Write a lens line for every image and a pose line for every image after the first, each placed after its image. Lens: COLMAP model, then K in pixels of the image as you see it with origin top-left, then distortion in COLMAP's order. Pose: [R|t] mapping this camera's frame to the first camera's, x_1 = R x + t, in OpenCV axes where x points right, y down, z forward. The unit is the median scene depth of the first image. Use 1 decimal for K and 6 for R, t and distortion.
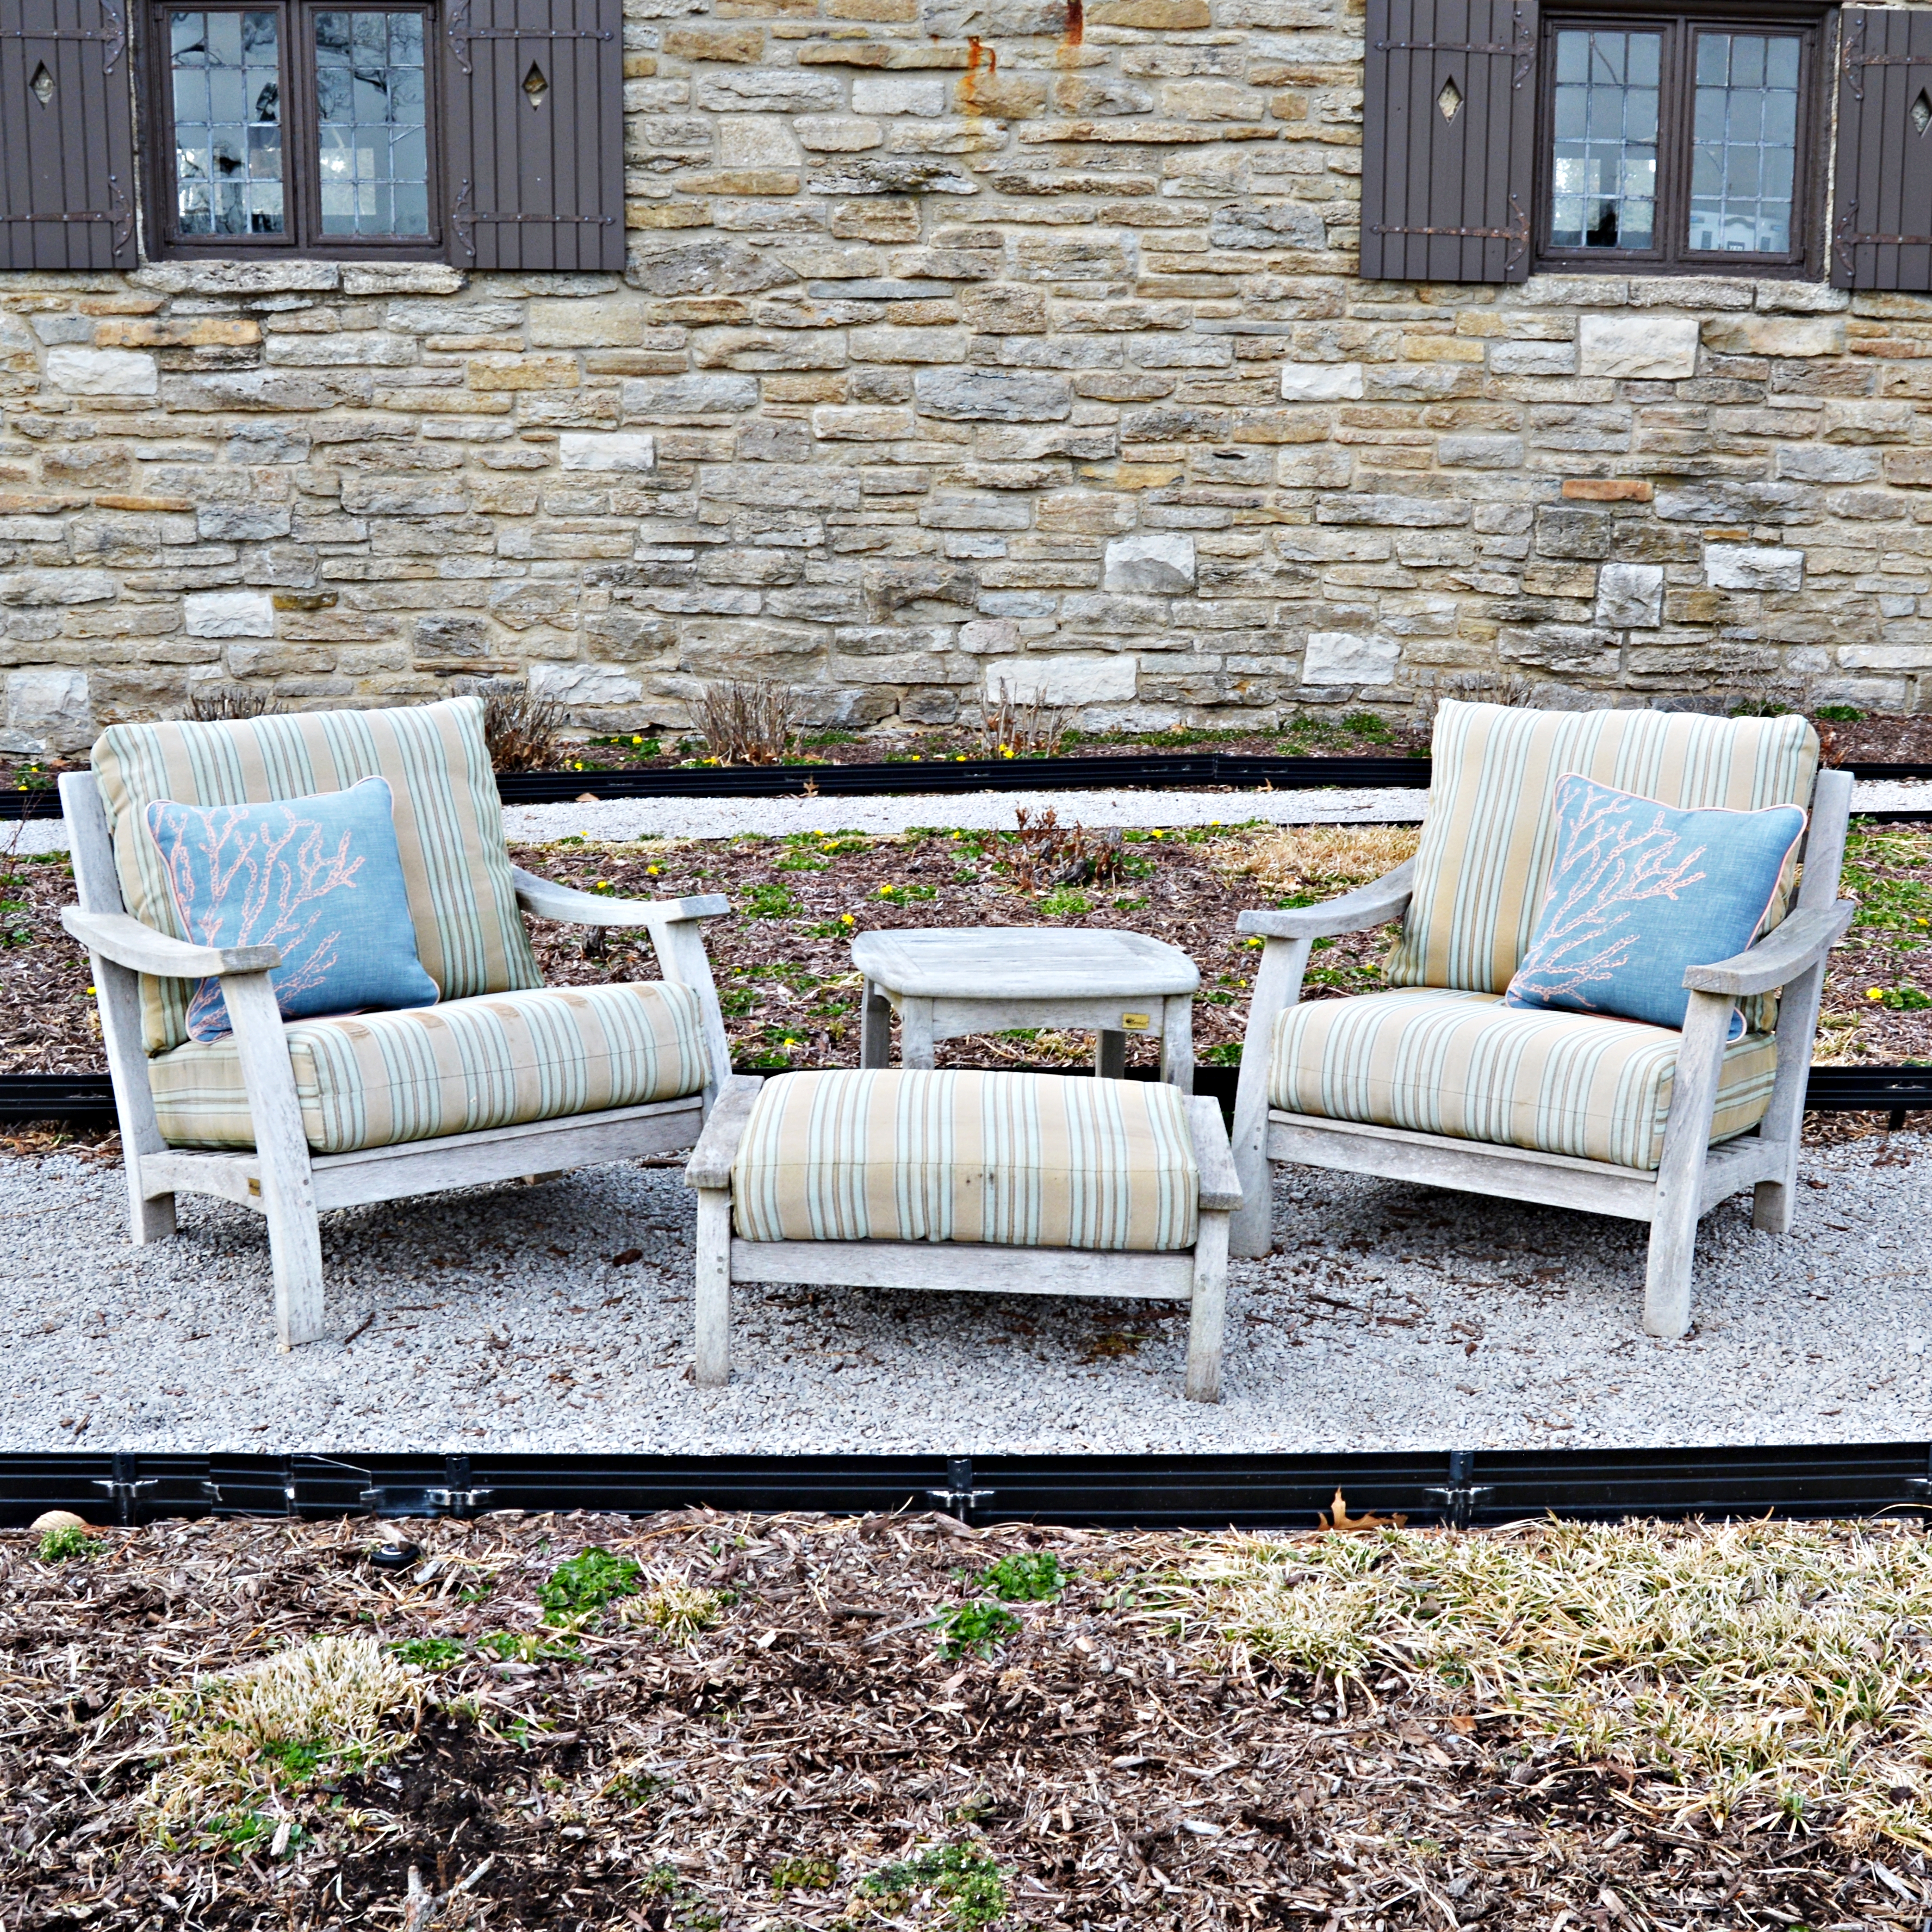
lens RADIAL K [[2892.1, 0, 965.9], [0, 2892.1, 975.0], [0, 0, 1]] dist [-0.074710, 0.000000]
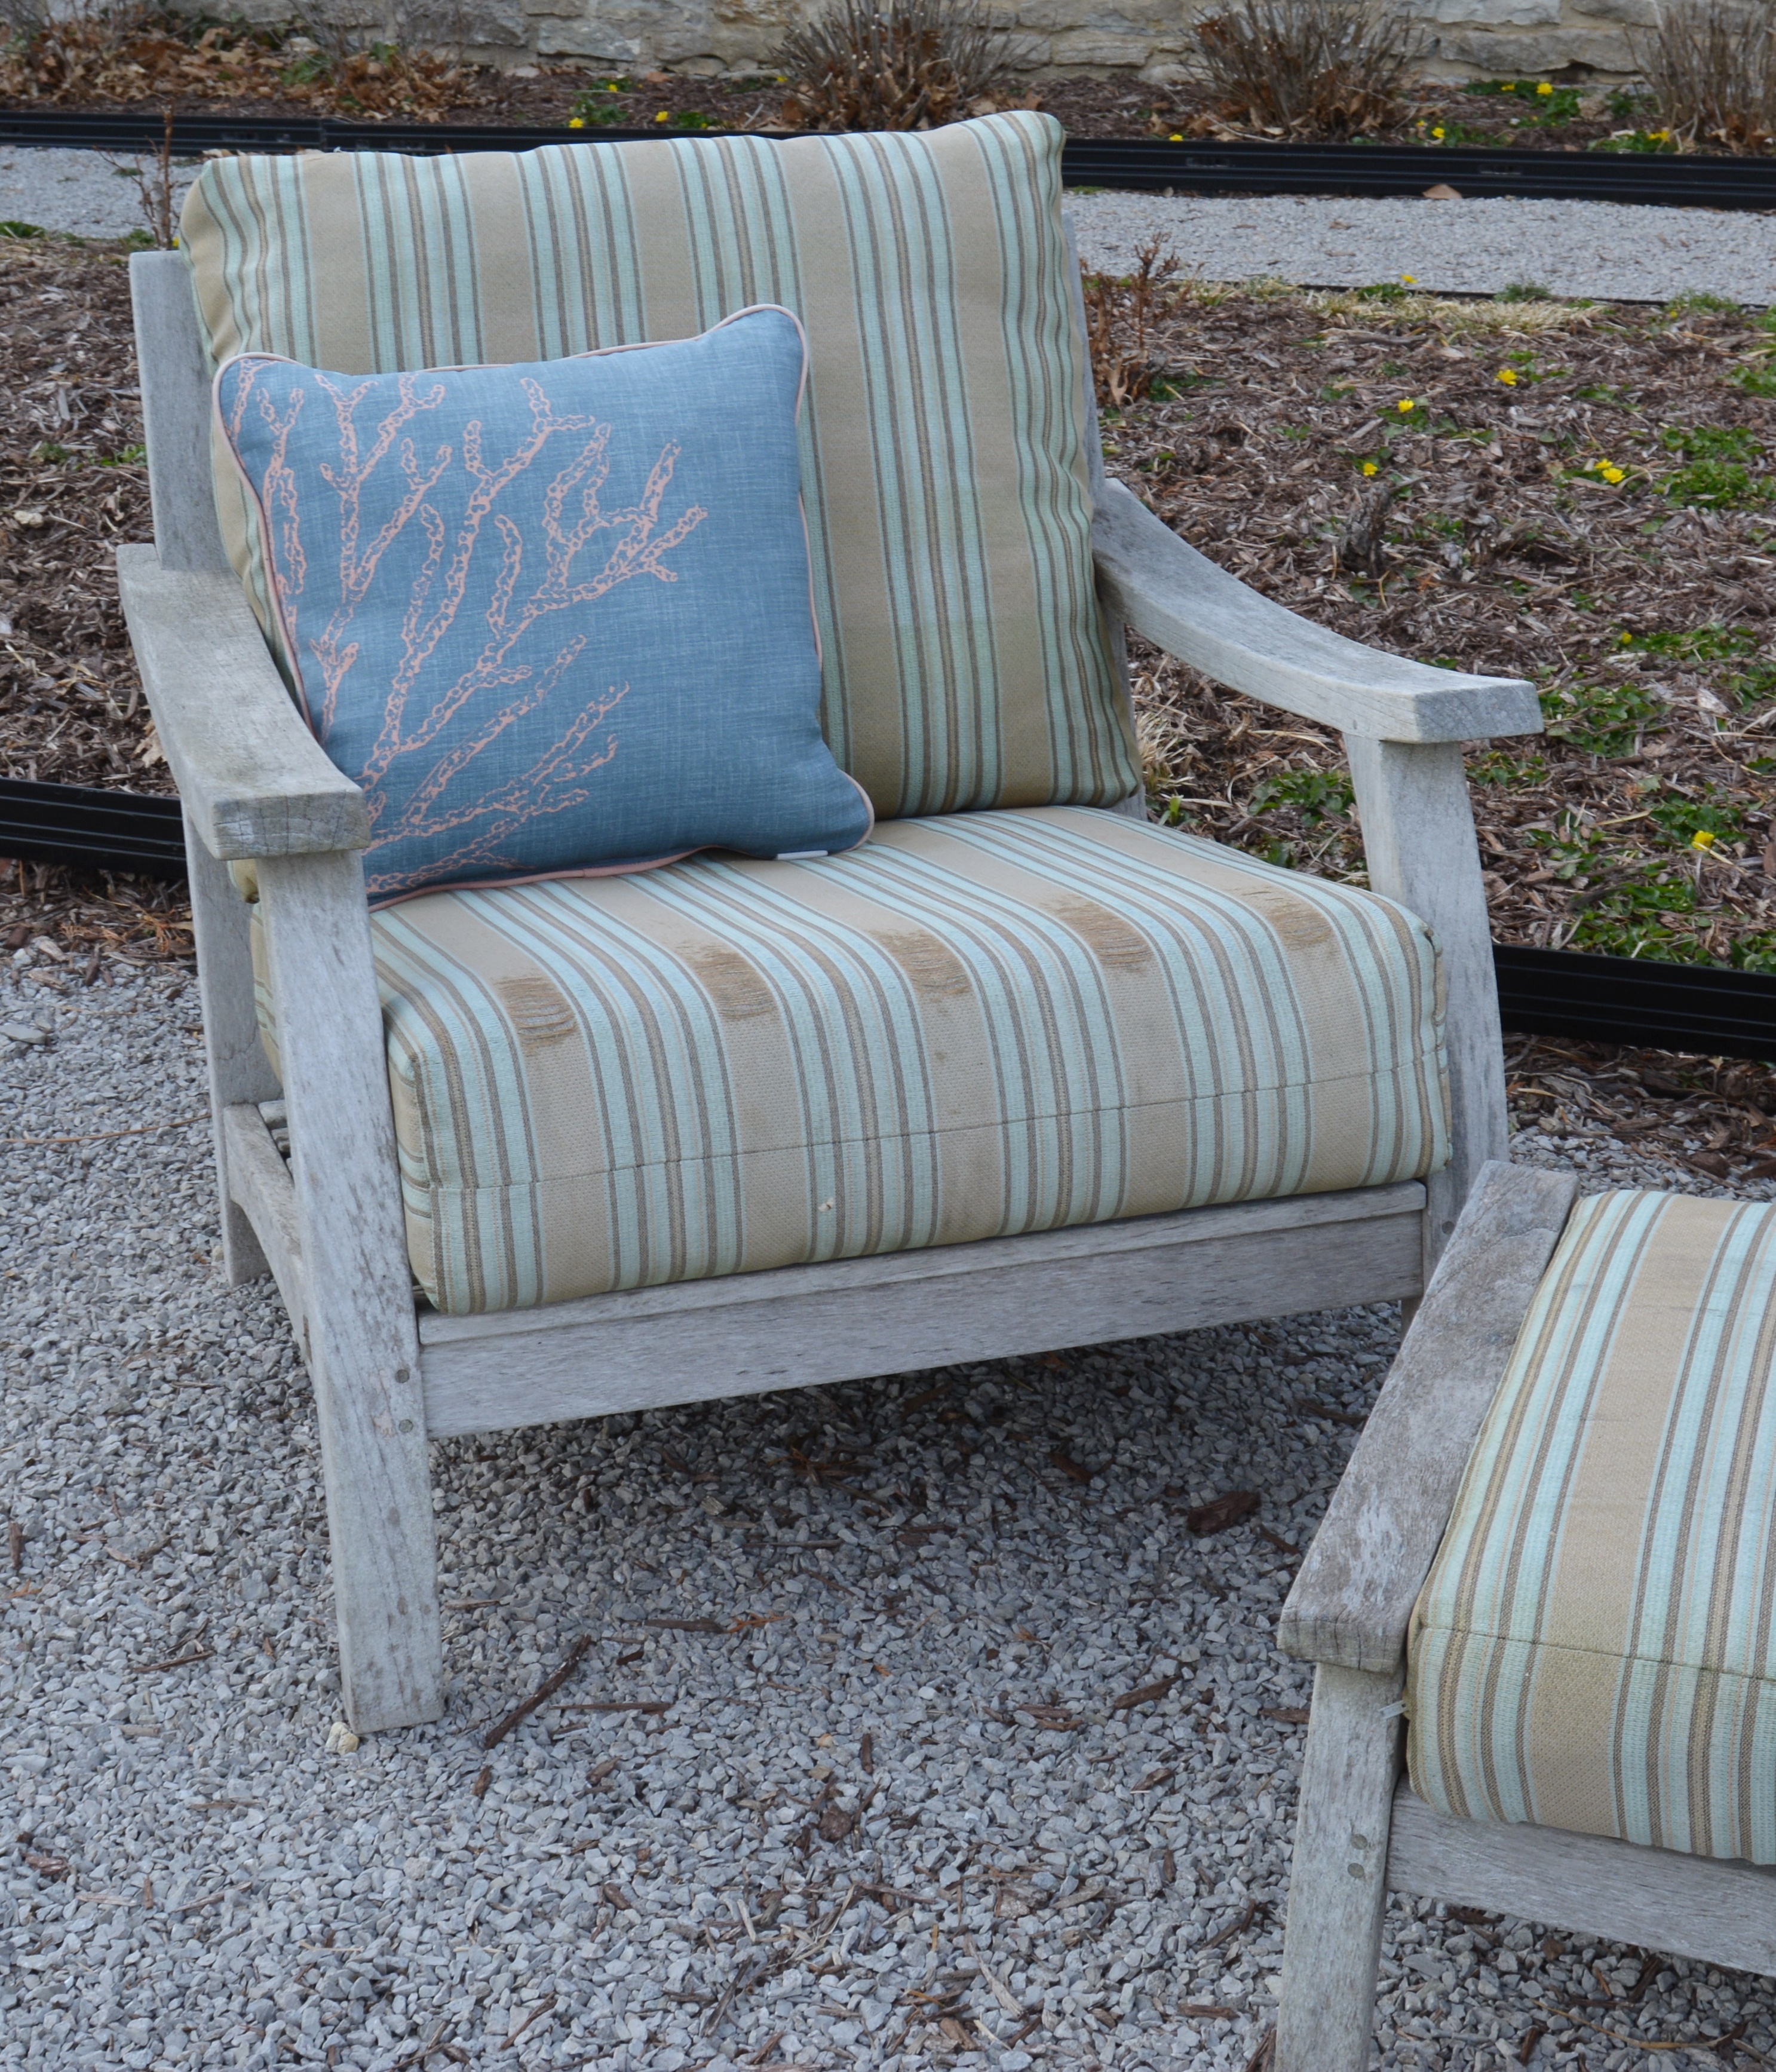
lens RADIAL K [[3551.9, 0, 877.4], [0, 3551.9, 1014.4], [0, 0, 1]] dist [-0.085148, 0.000000]
pose [[0.950163, 0.120656, -0.287460, -0.016621], [-0.061493, 0.976490, 0.206606, -0.054659], [0.305630, -0.178633, 0.935244, 0.352045]]
